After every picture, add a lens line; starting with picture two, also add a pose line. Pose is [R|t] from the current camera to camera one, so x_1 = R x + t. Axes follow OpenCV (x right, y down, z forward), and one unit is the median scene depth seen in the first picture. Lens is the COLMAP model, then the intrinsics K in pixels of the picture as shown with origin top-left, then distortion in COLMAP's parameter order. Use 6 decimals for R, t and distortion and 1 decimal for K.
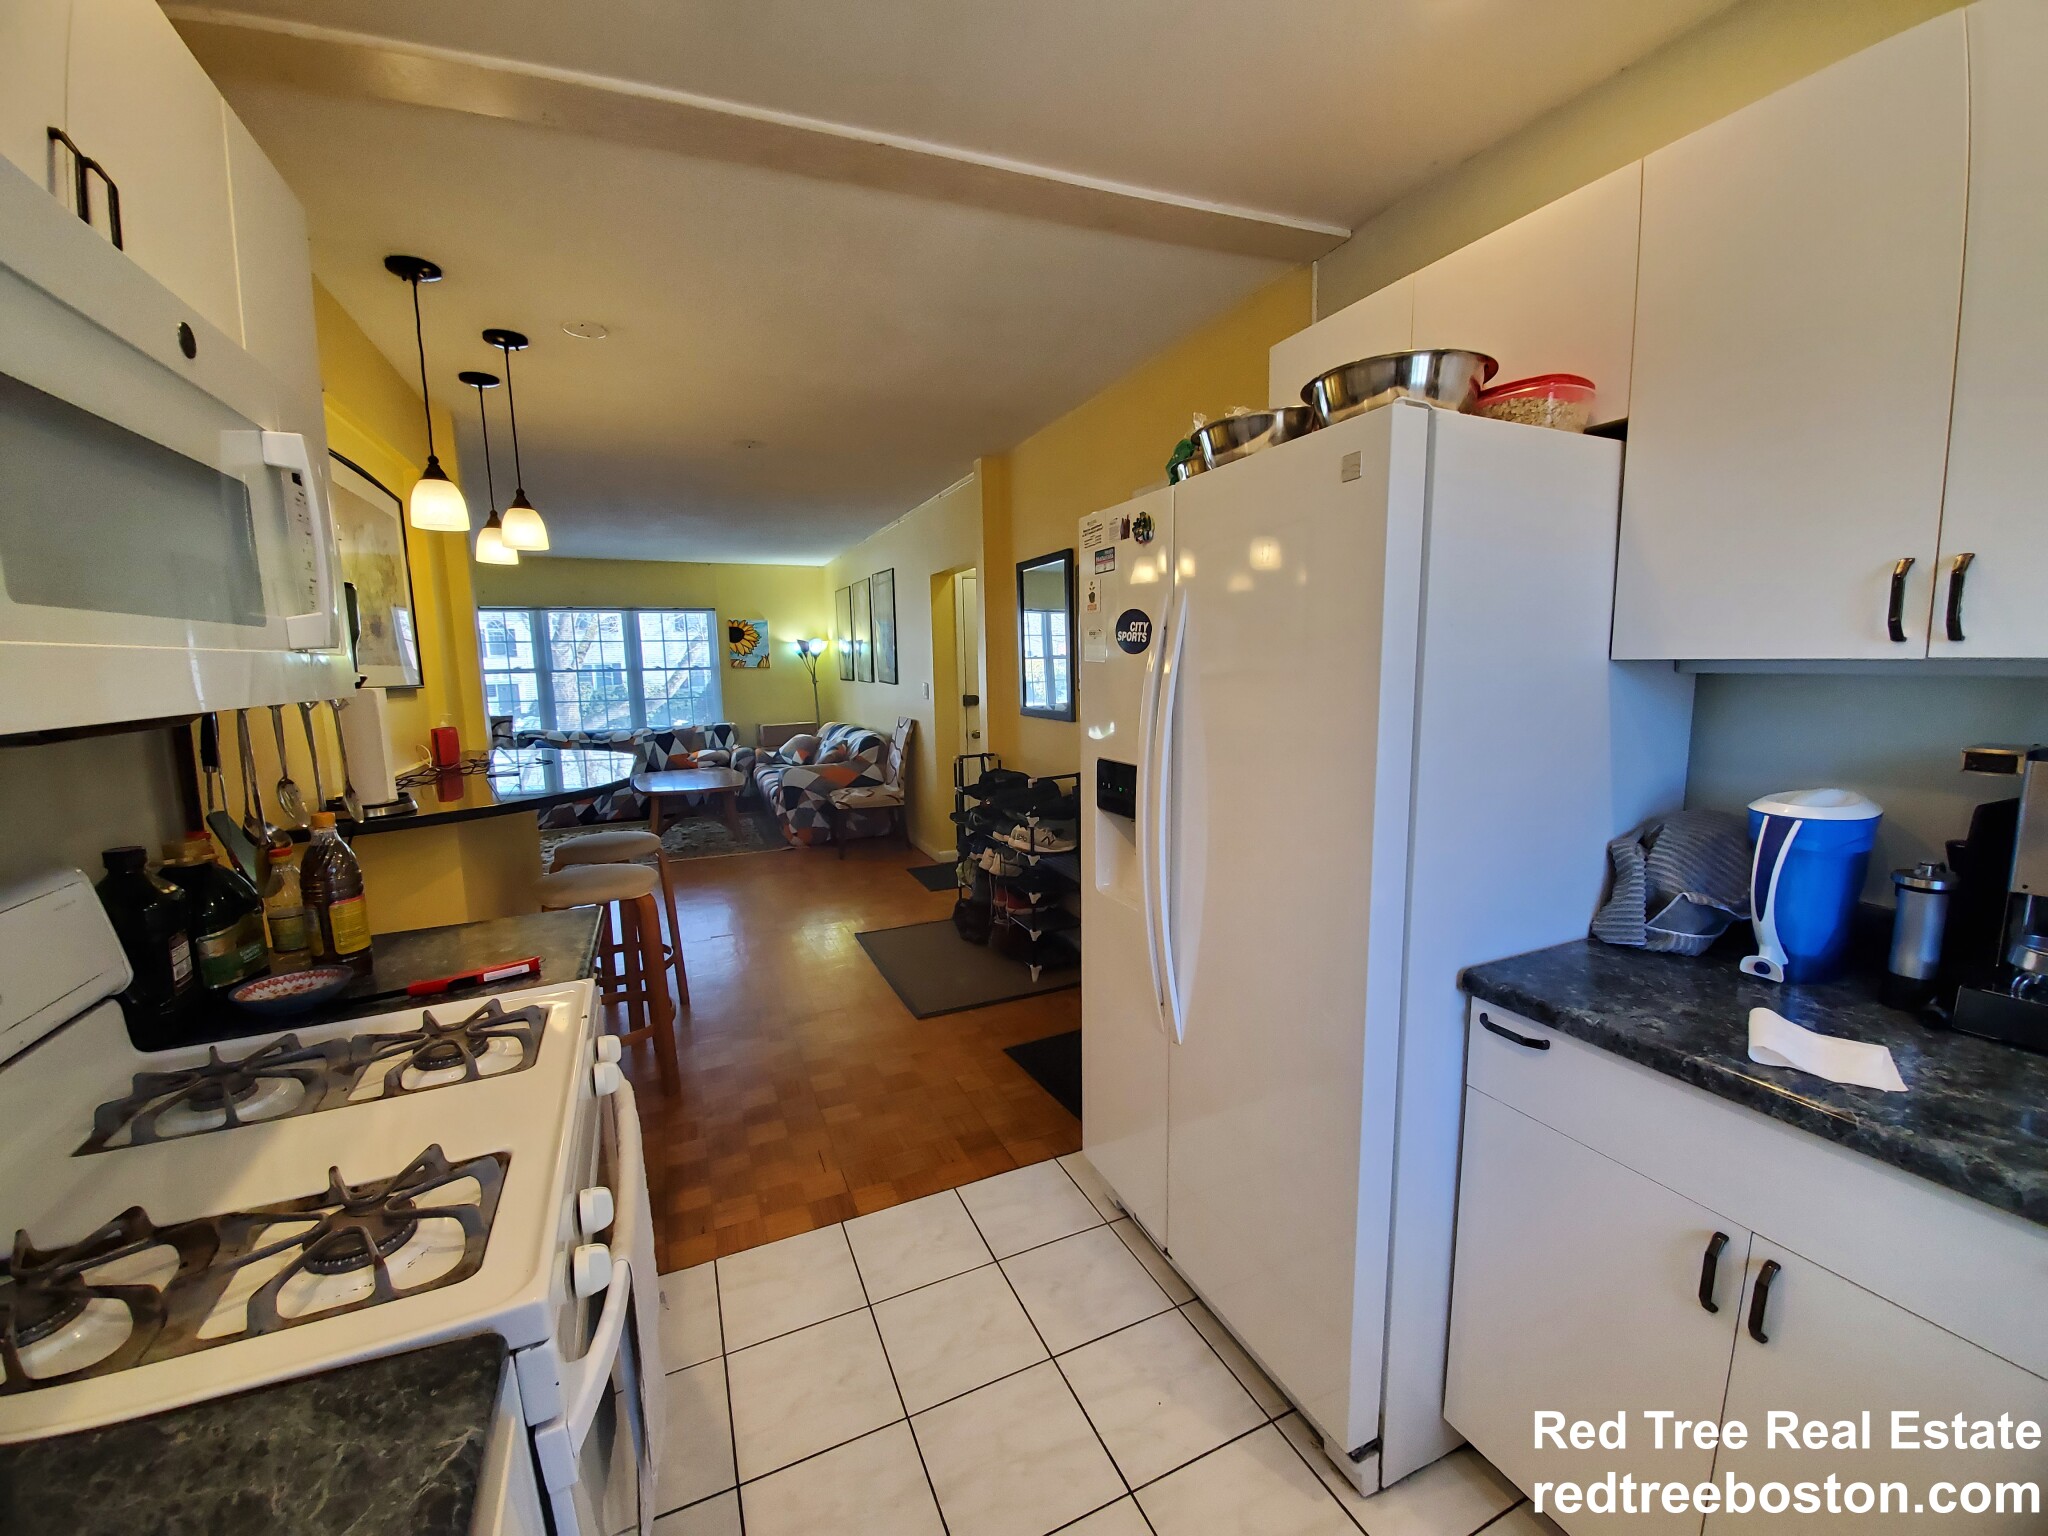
lens RADIAL K [[818.6, 0, 1024.5], [0, 818.6, 768.1], [0, 0, 1]] dist [0.000959, -0.000887]
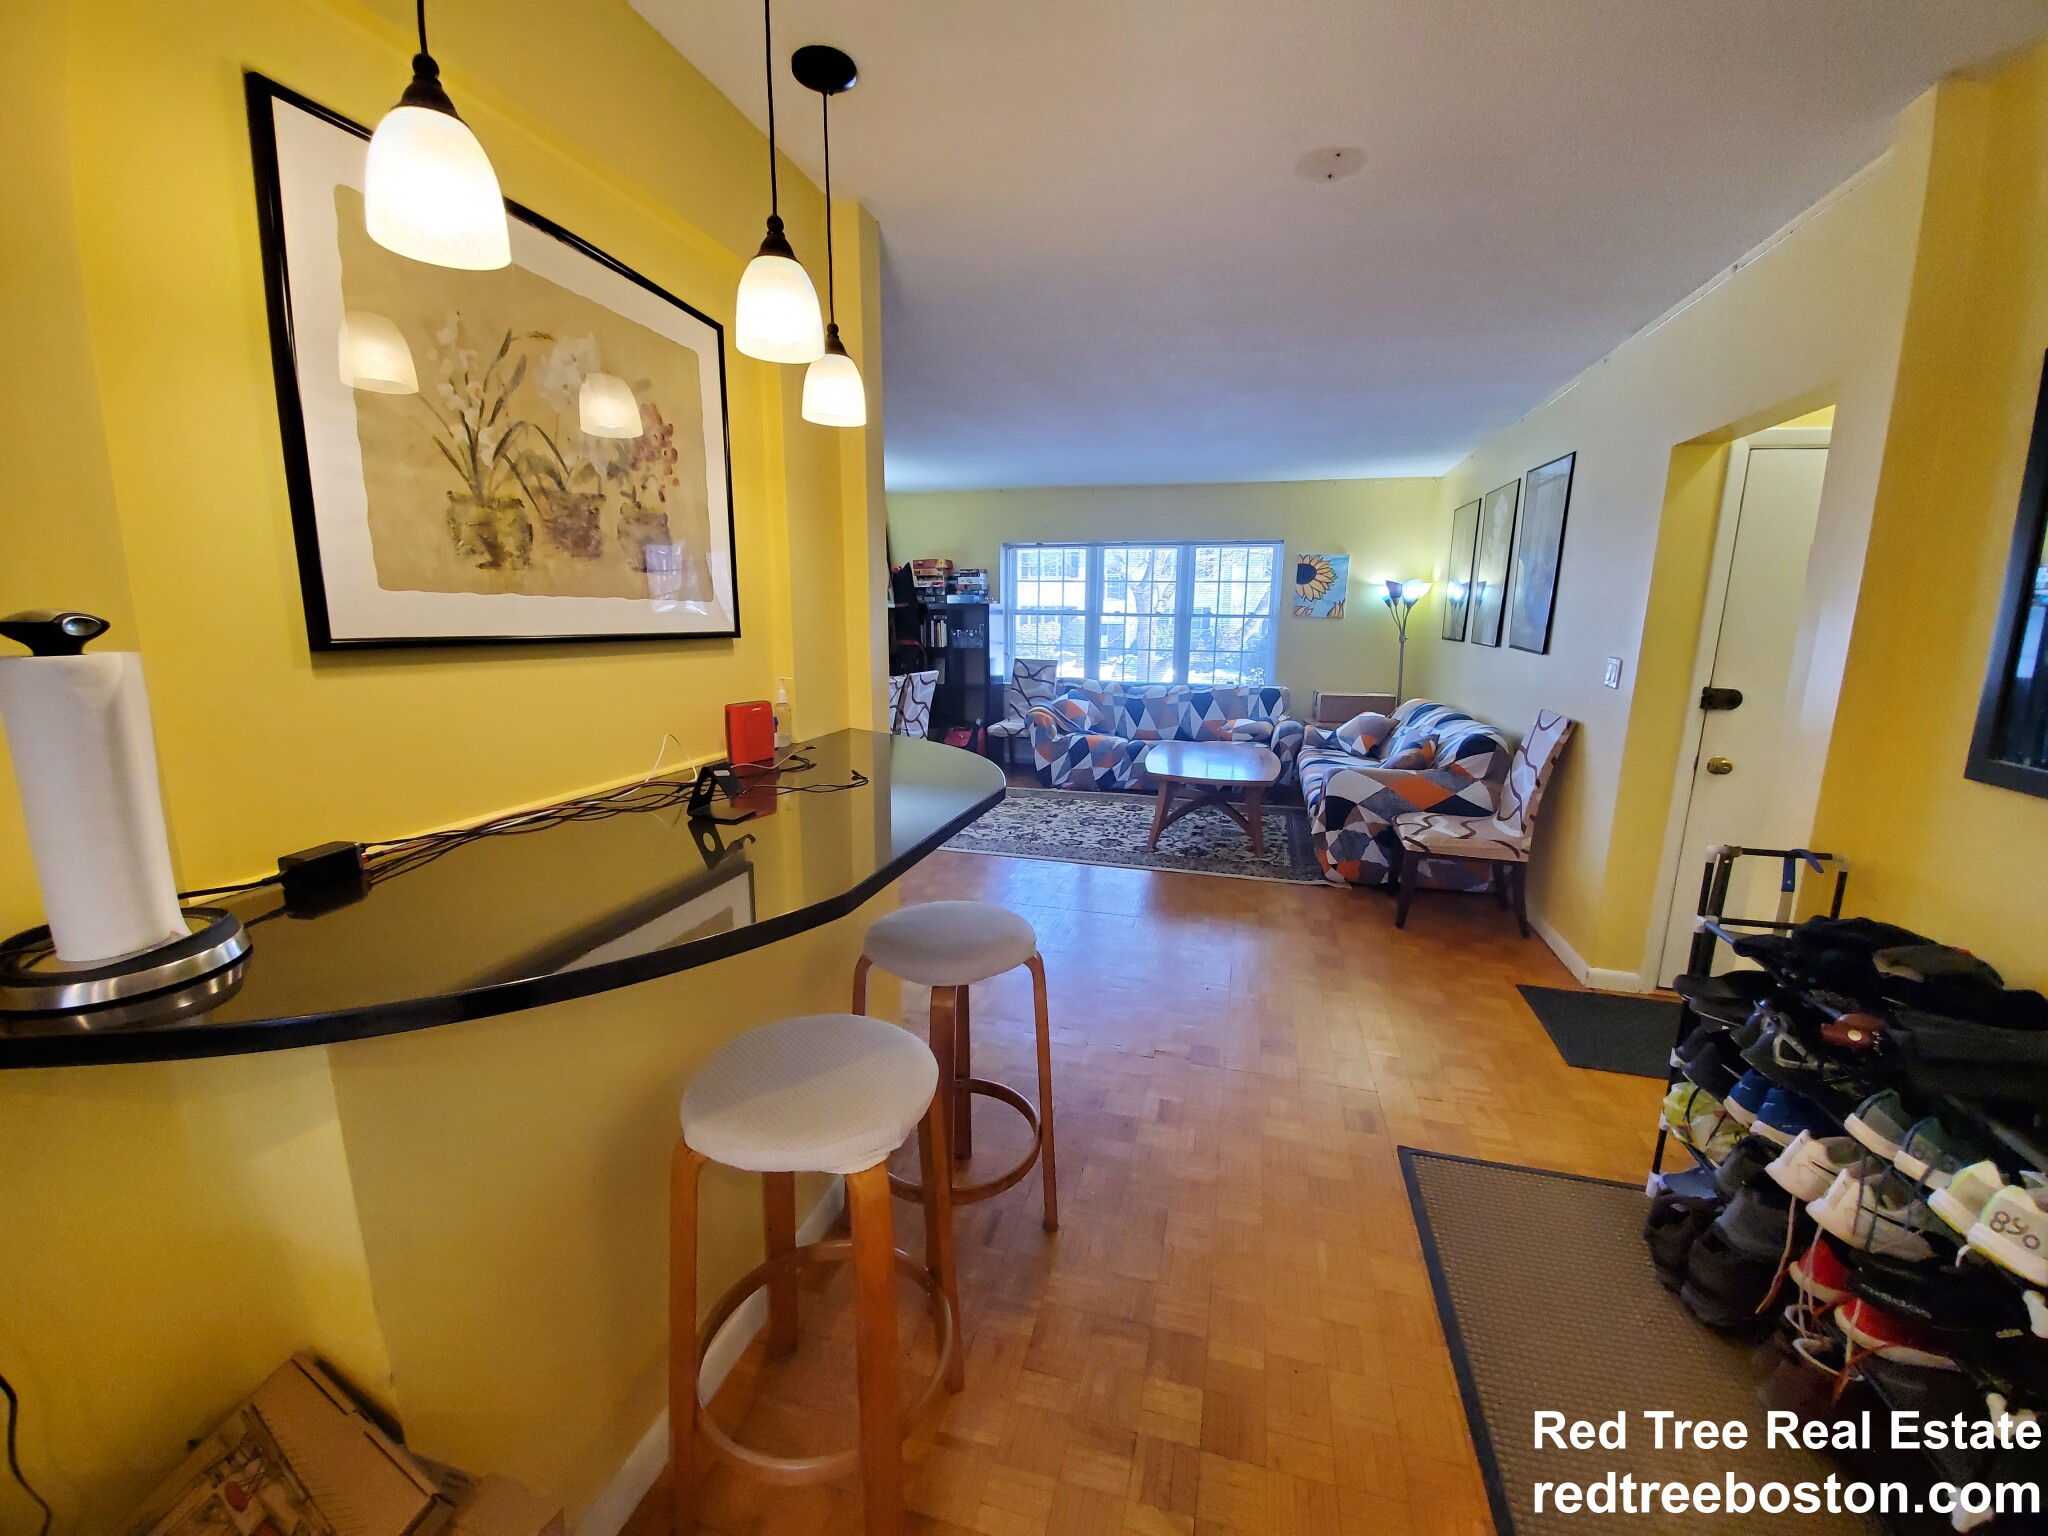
lens RADIAL K [[818.6, 0, 1019.2], [0, 818.6, 775.1], [0, 0, 1]] dist [0.000959, -0.000887]
pose [[0.771162, 0.151253, -0.618411, -0.059424], [-0.107604, 0.988359, 0.107554, -0.032508], [0.627480, -0.016398, 0.778460, 0.252066]]
